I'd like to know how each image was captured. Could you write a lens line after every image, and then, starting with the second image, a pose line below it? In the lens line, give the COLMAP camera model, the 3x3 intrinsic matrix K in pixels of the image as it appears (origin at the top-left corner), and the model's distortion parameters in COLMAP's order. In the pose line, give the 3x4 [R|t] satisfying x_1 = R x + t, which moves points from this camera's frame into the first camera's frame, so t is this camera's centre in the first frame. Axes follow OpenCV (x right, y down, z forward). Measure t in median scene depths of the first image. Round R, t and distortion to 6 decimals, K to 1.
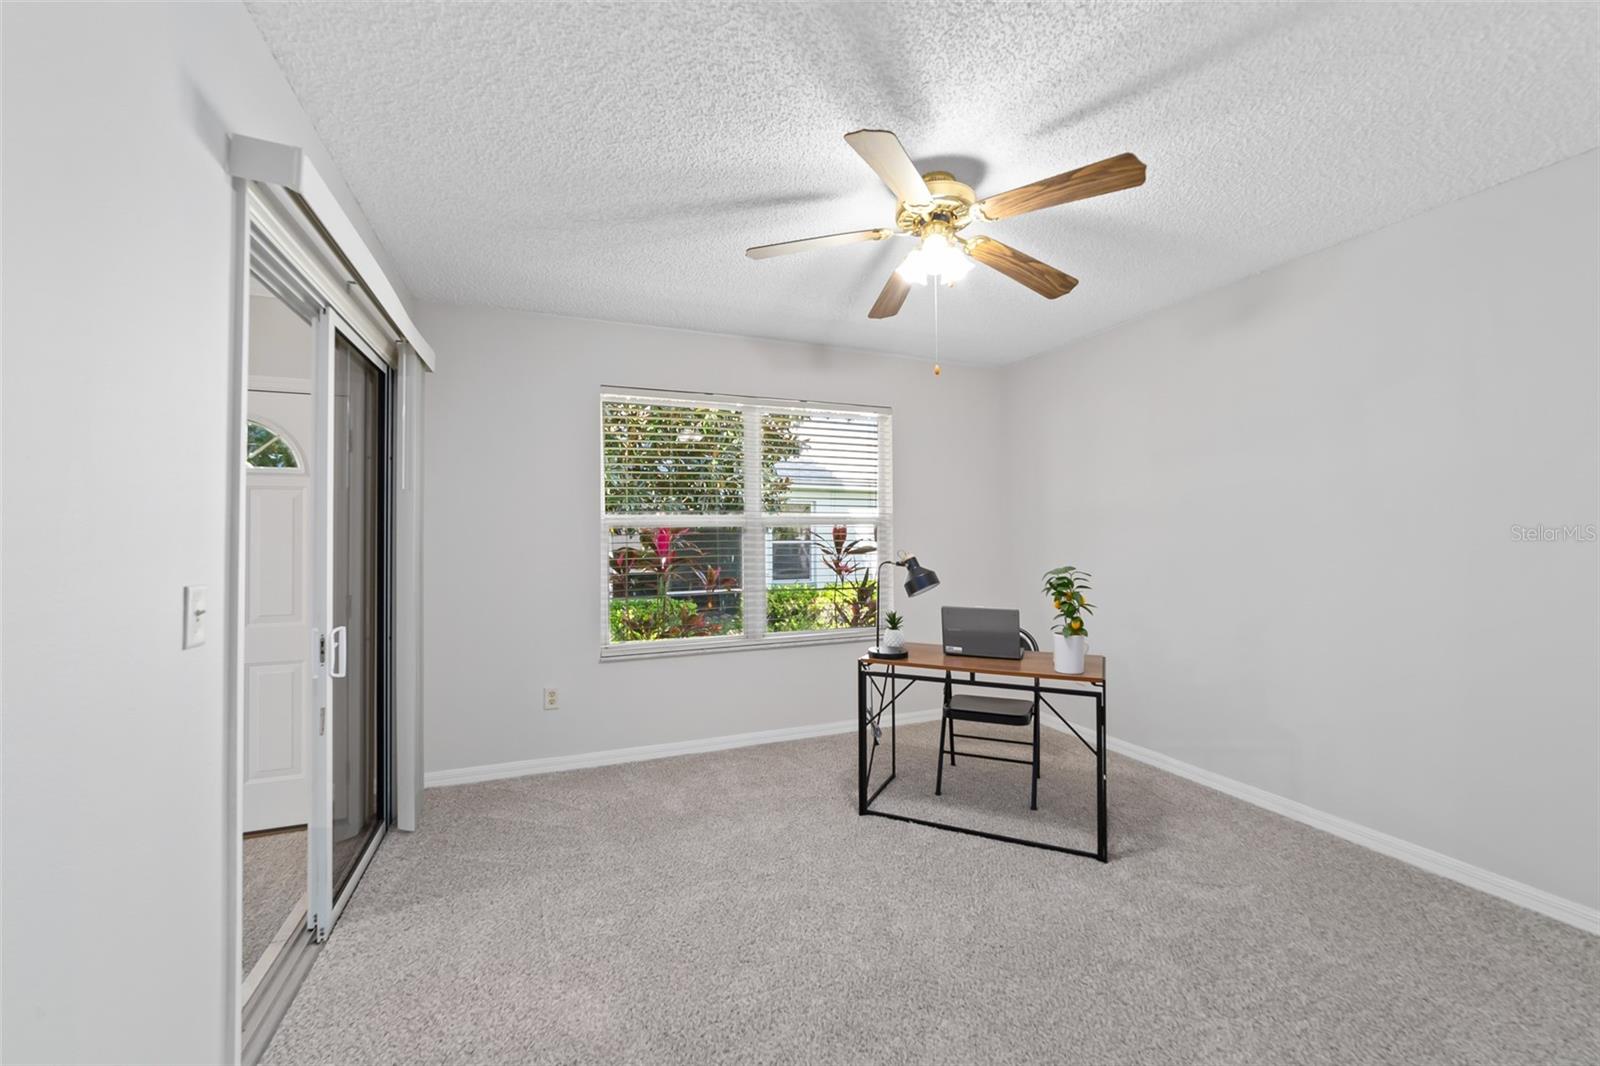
lens RADIAL K [[633.2, 0, 804.2], [0, 633.2, 527.7], [0, 0, 1]] dist [-0.016160, 0.001077]
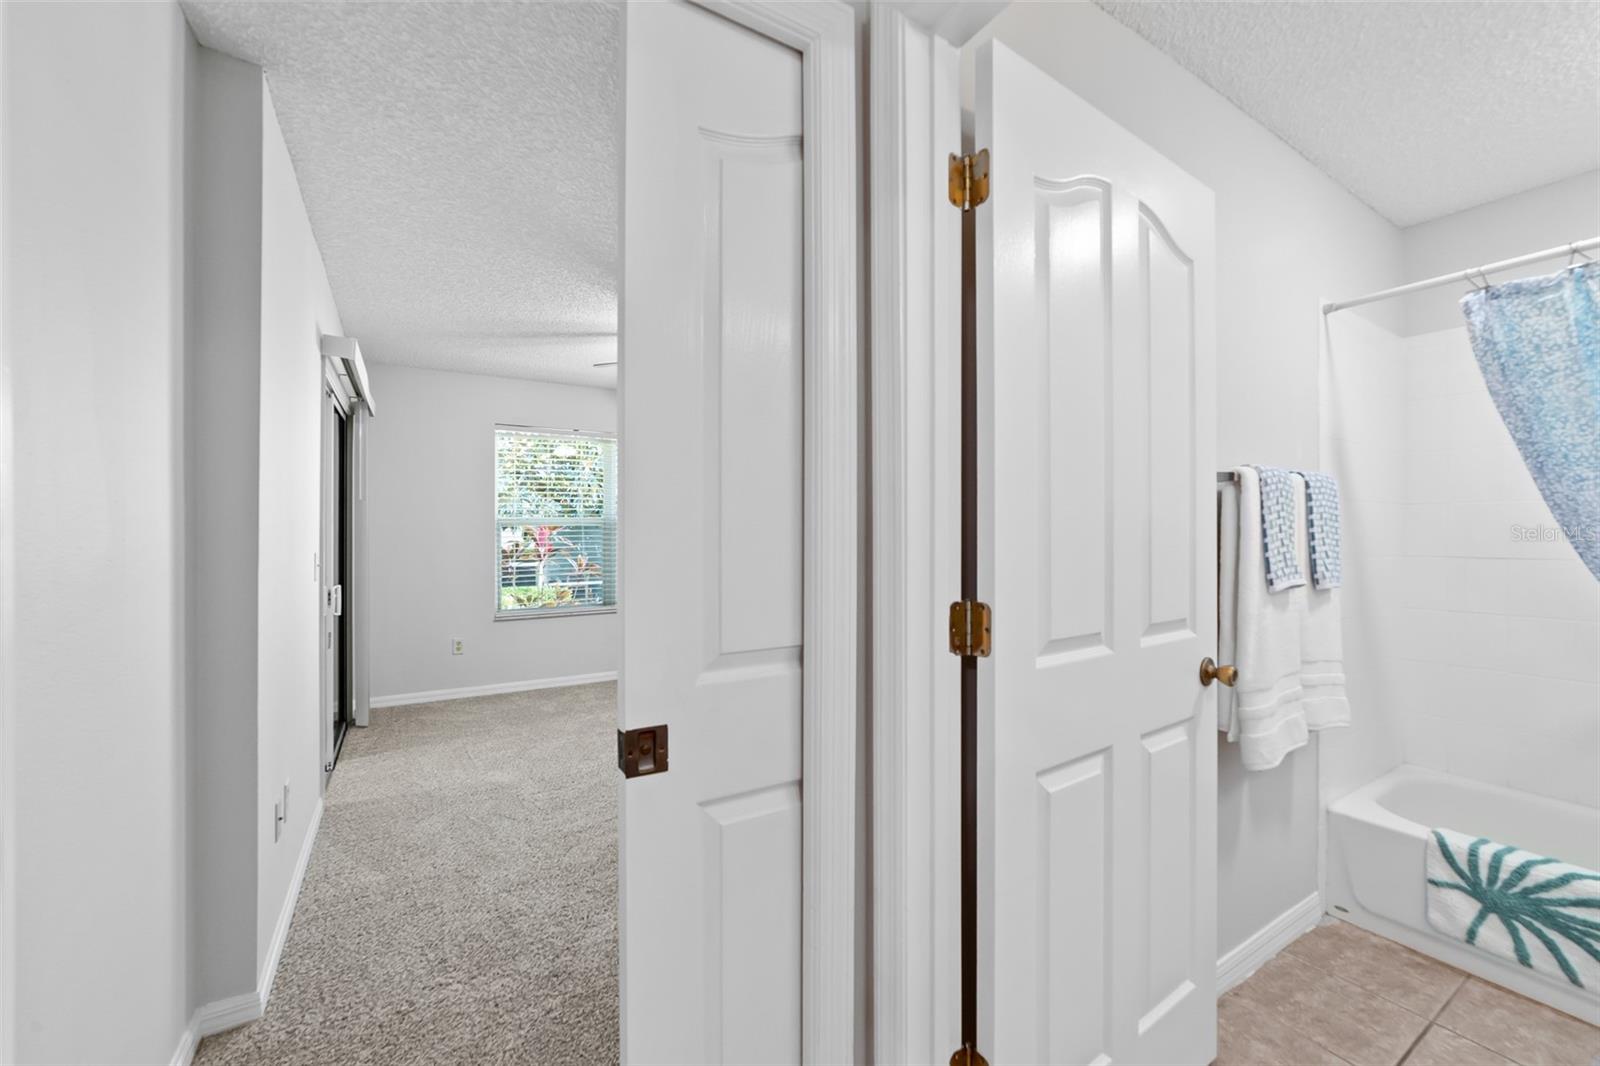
lens RADIAL K [[633.2, 0, 795.5], [0, 633.2, 537.1], [0, 0, 1]] dist [-0.016160, 0.001077]
pose [[0.986693, 0.008196, 0.162390, 0.139738], [-0.011138, 0.999790, 0.017215, -0.008648], [-0.162215, -0.018795, 0.986576, -0.631524]]
